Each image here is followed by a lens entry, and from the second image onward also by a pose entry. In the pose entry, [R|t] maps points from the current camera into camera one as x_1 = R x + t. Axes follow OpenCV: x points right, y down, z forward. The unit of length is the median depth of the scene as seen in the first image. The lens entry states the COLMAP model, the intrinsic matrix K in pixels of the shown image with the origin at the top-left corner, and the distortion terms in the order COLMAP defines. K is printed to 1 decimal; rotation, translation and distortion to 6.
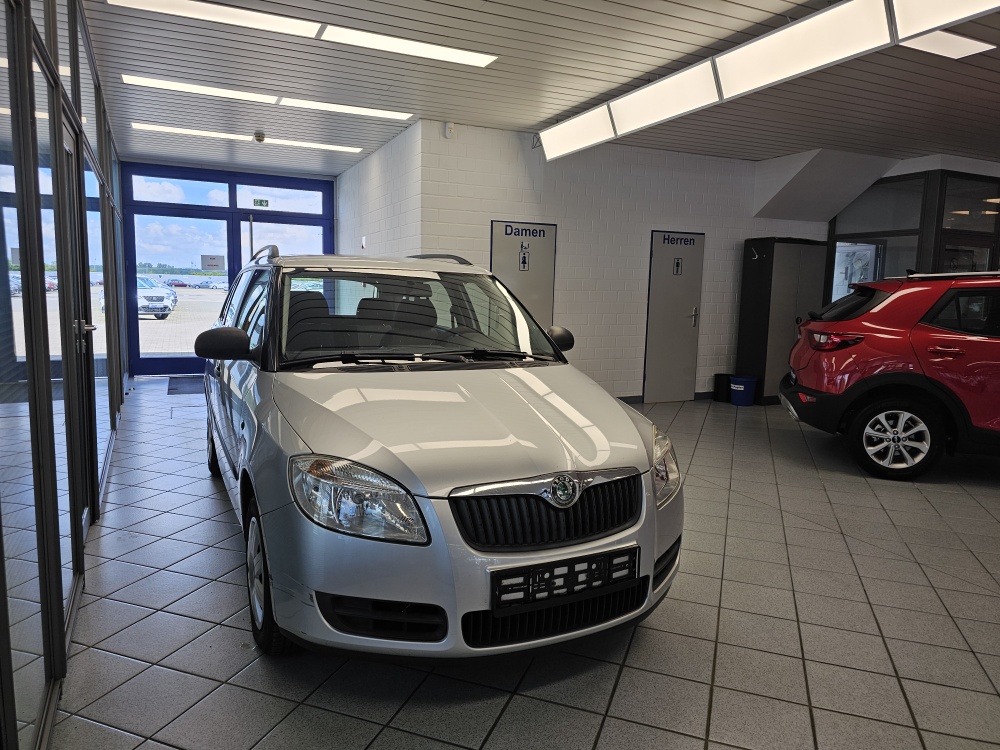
lens RADIAL K [[663.4, 0, 501.4], [0, 663.4, 368.4], [0, 0, 1]] dist [0.088040, -0.119240]
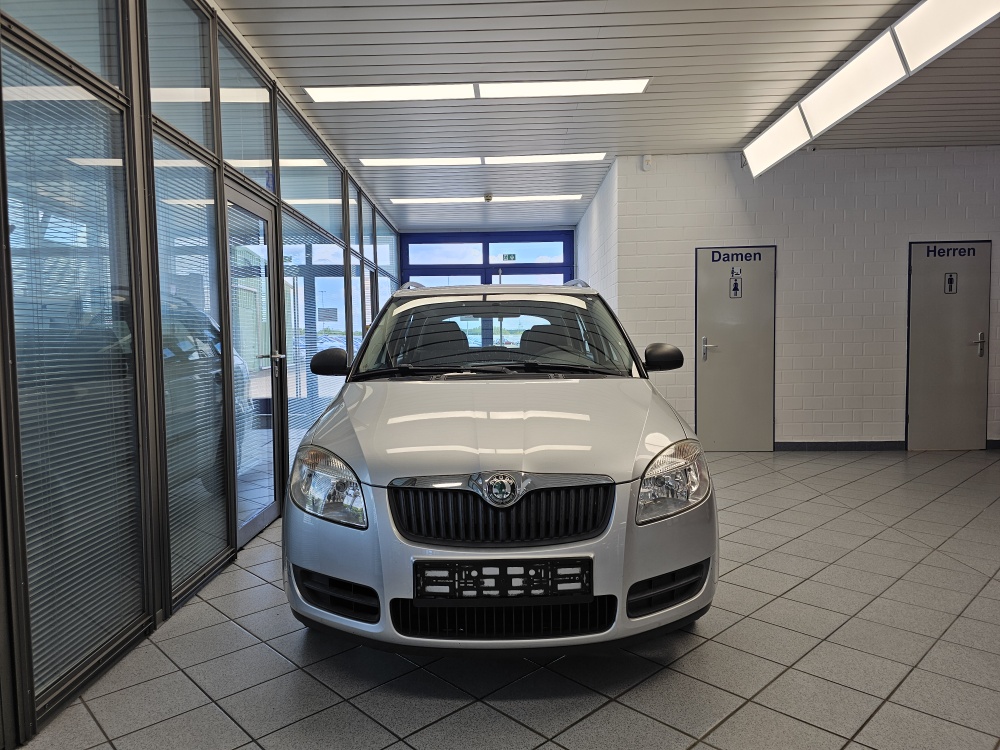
lens RADIAL K [[665.0, 0, 500.0], [0, 665.0, 375.0], [0, 0, 1]] dist [0.060004, -0.068040]
pose [[0.897094, -0.014052, -0.441616, 0.217584], [-0.015605, 0.997863, -0.063451, 0.032818], [0.441563, 0.063812, 0.894958, 0.049422]]
